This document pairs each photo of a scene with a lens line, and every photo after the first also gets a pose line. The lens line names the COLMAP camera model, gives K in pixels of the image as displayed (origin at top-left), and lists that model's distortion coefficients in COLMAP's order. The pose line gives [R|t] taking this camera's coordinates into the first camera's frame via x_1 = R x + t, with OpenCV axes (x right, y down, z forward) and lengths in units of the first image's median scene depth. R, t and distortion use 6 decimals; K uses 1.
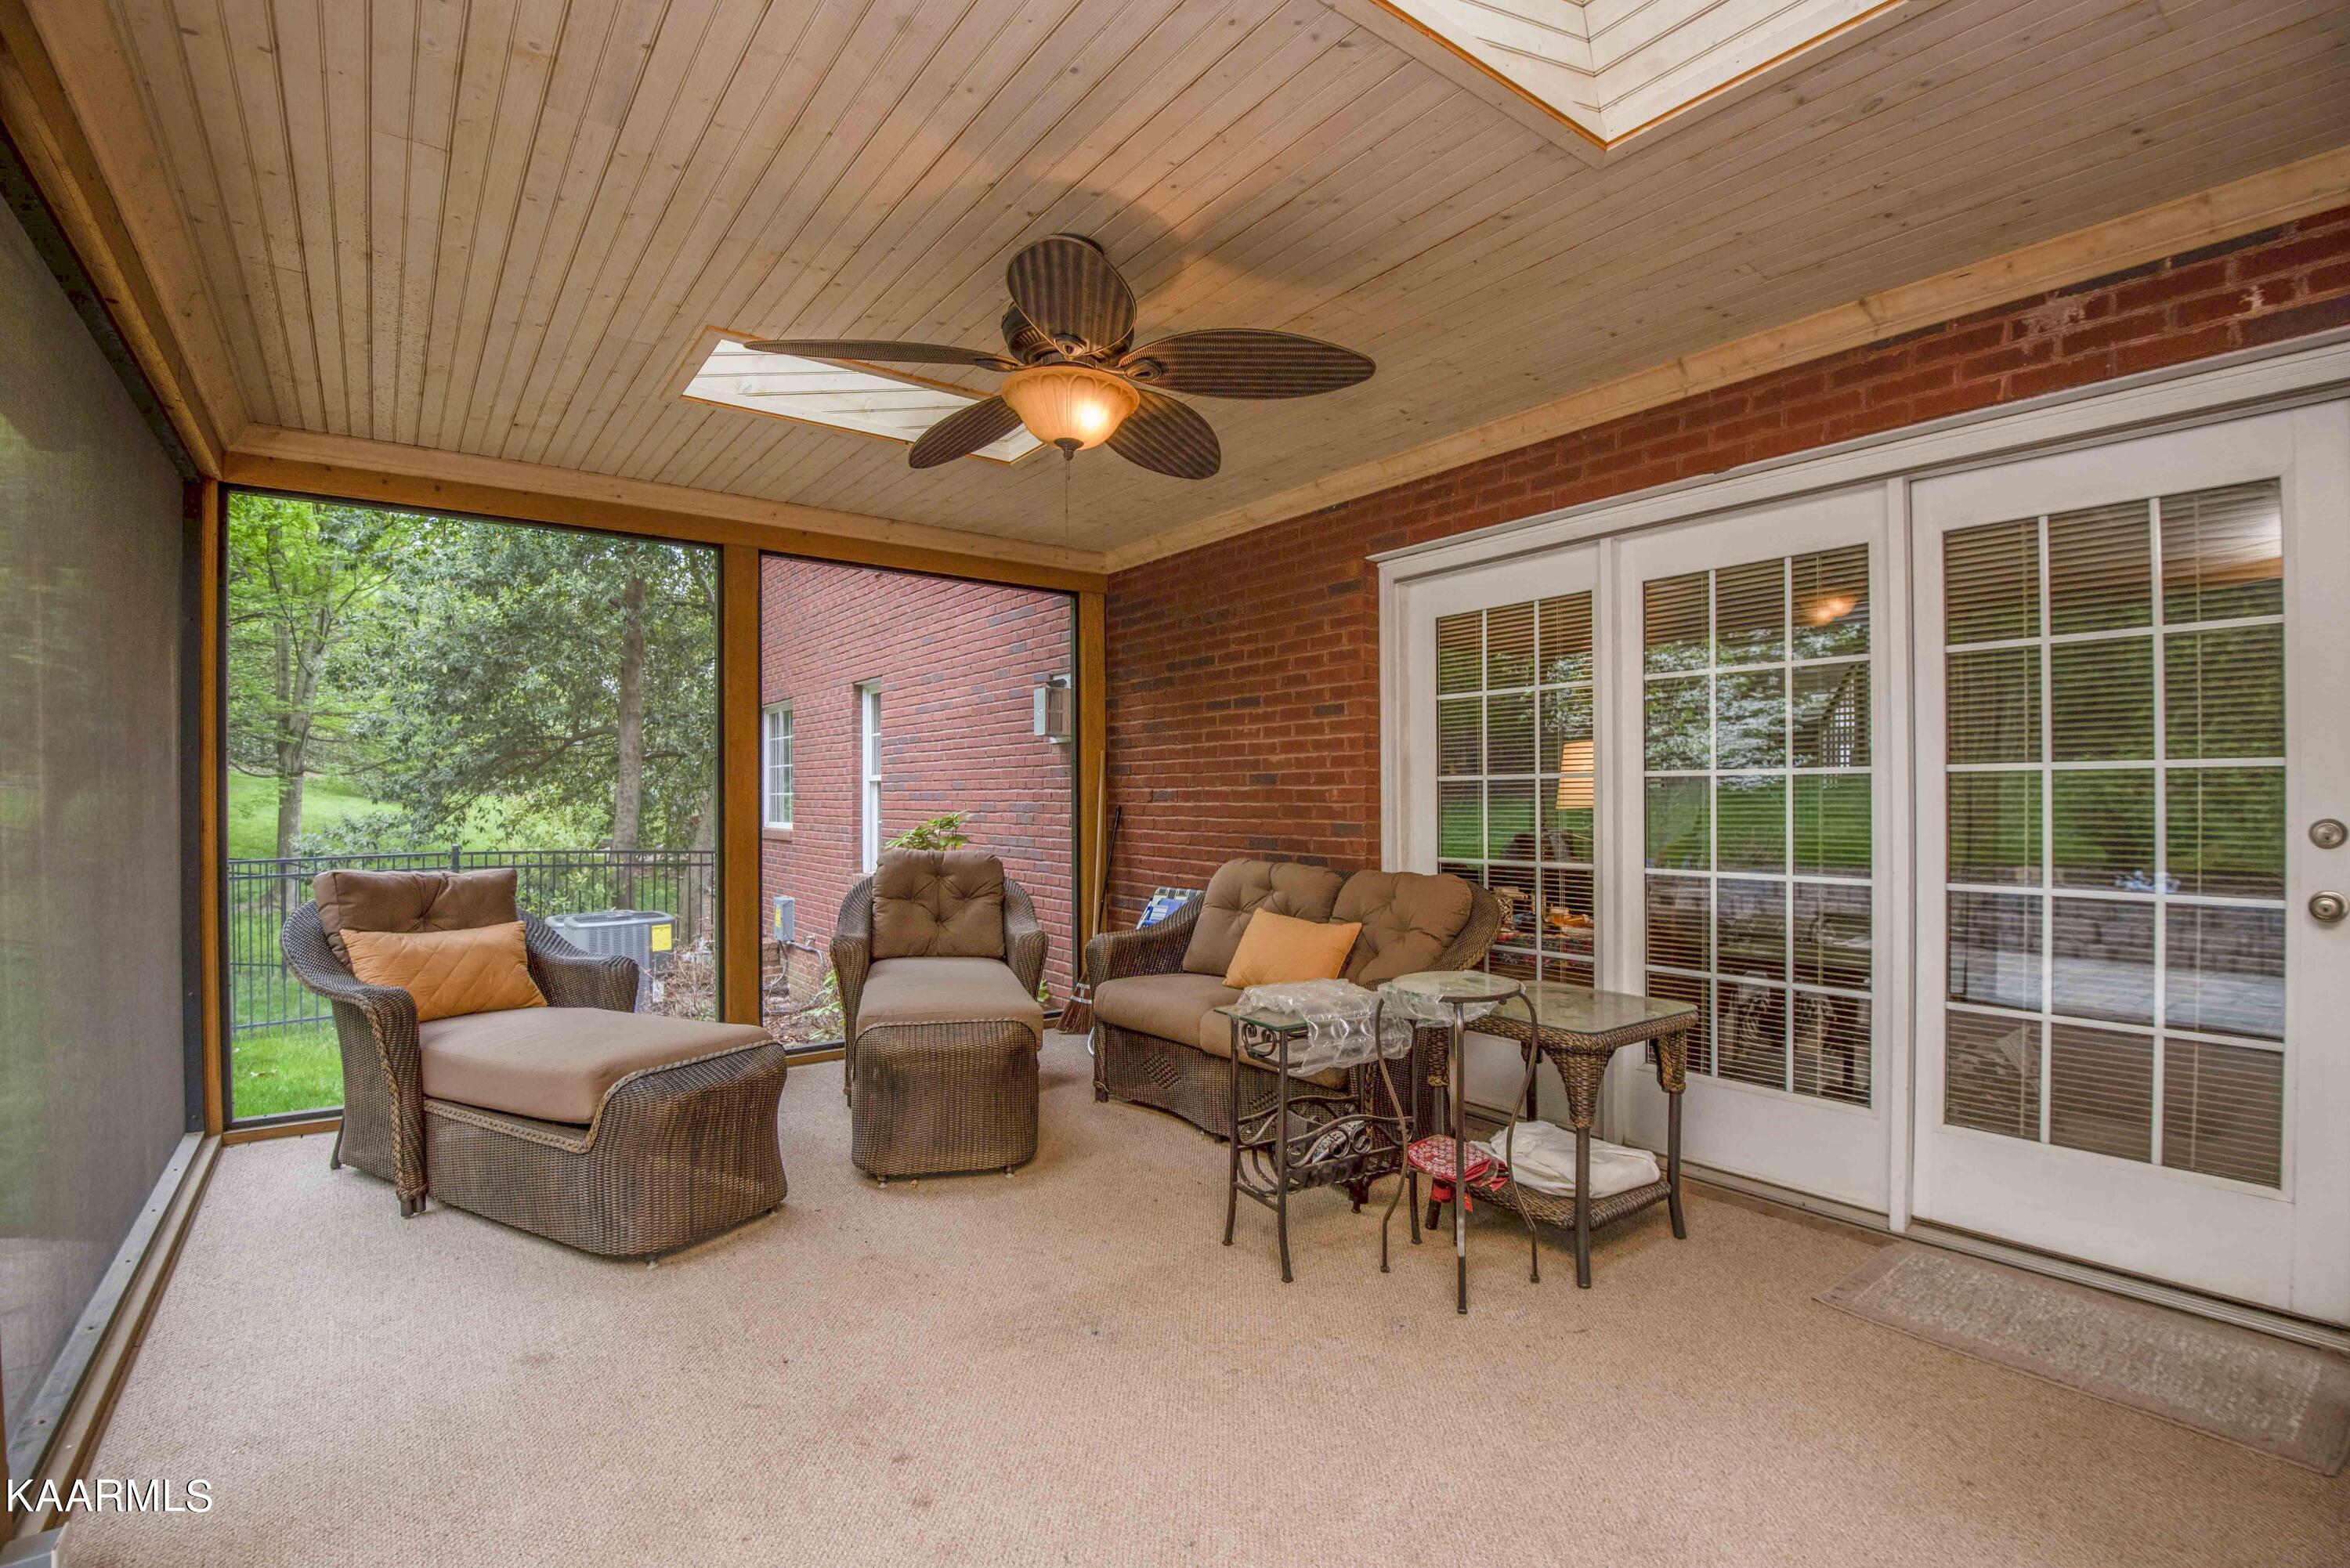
lens RADIAL K [[1073.3, 0, 1171.6], [0, 1073.3, 788.5], [0, 0, 1]] dist [-0.002020, -0.000211]
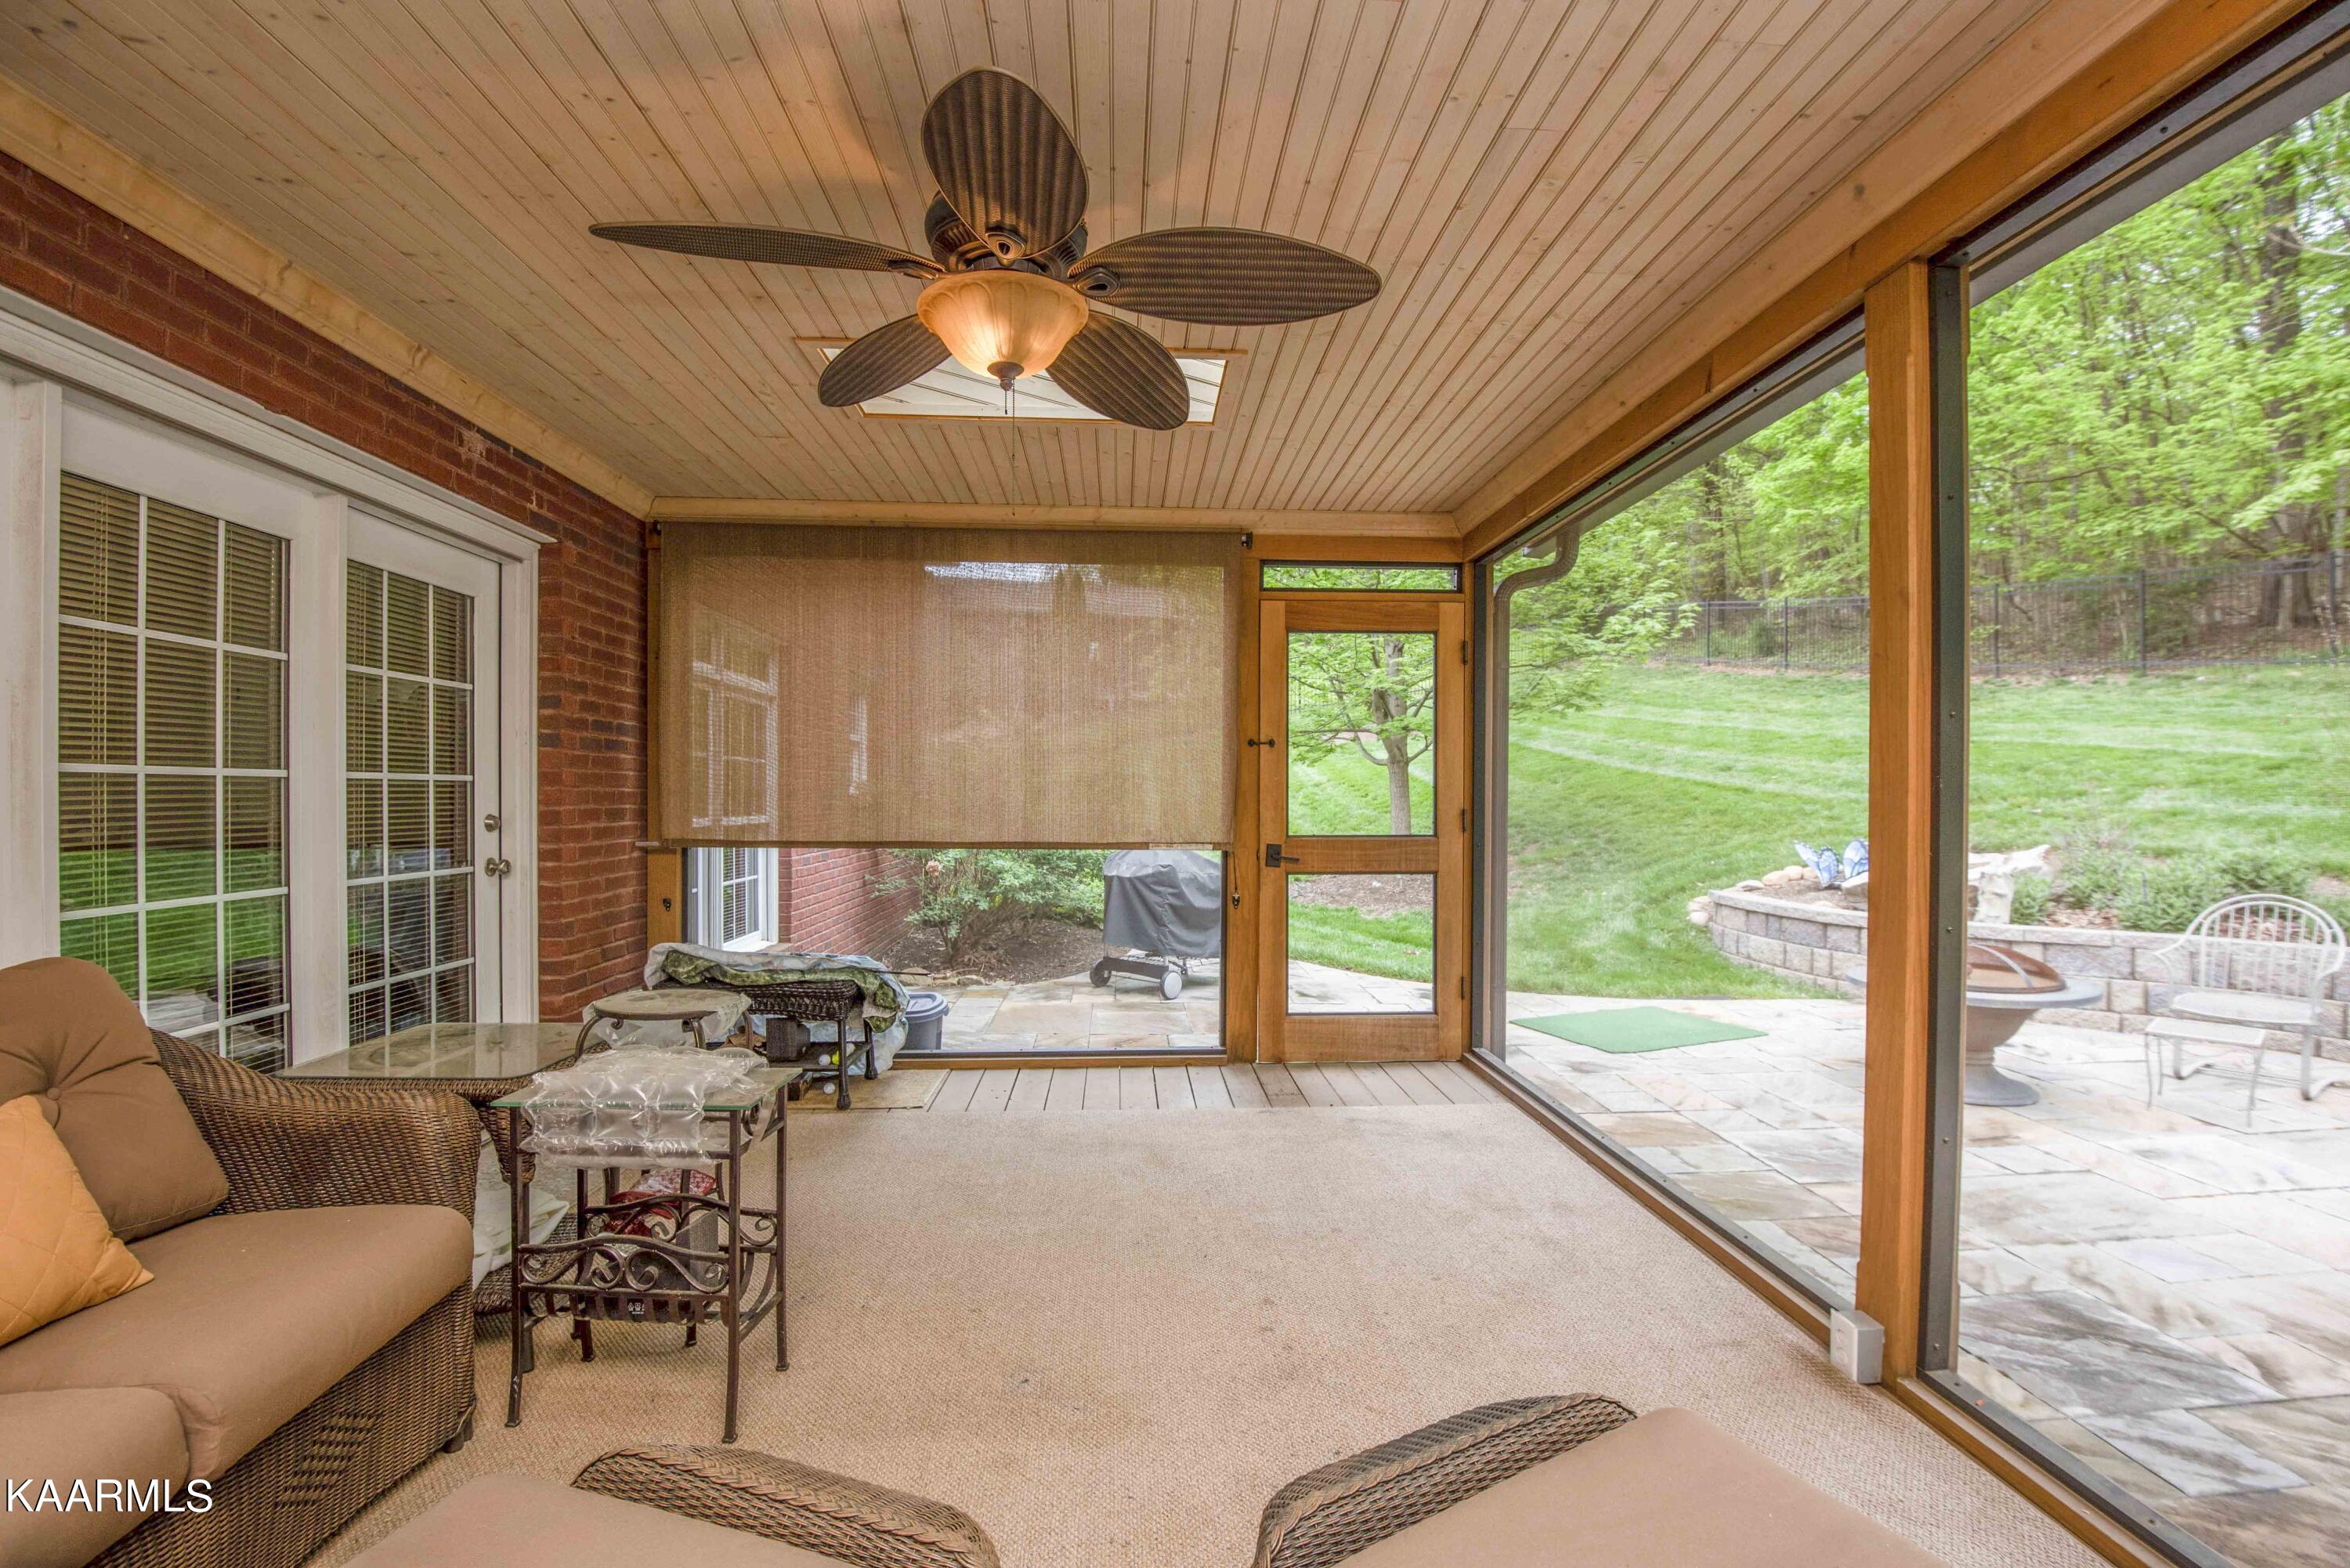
lens RADIAL K [[1073.3, 0, 1176.5], [0, 1073.3, 797.8], [0, 0, 1]] dist [-0.002020, -0.000211]
pose [[-0.824754, -0.001756, 0.565488, -0.598738], [-0.005944, 0.999967, -0.005564, 0.005974], [-0.565460, -0.007950, -0.824738, 1.436989]]
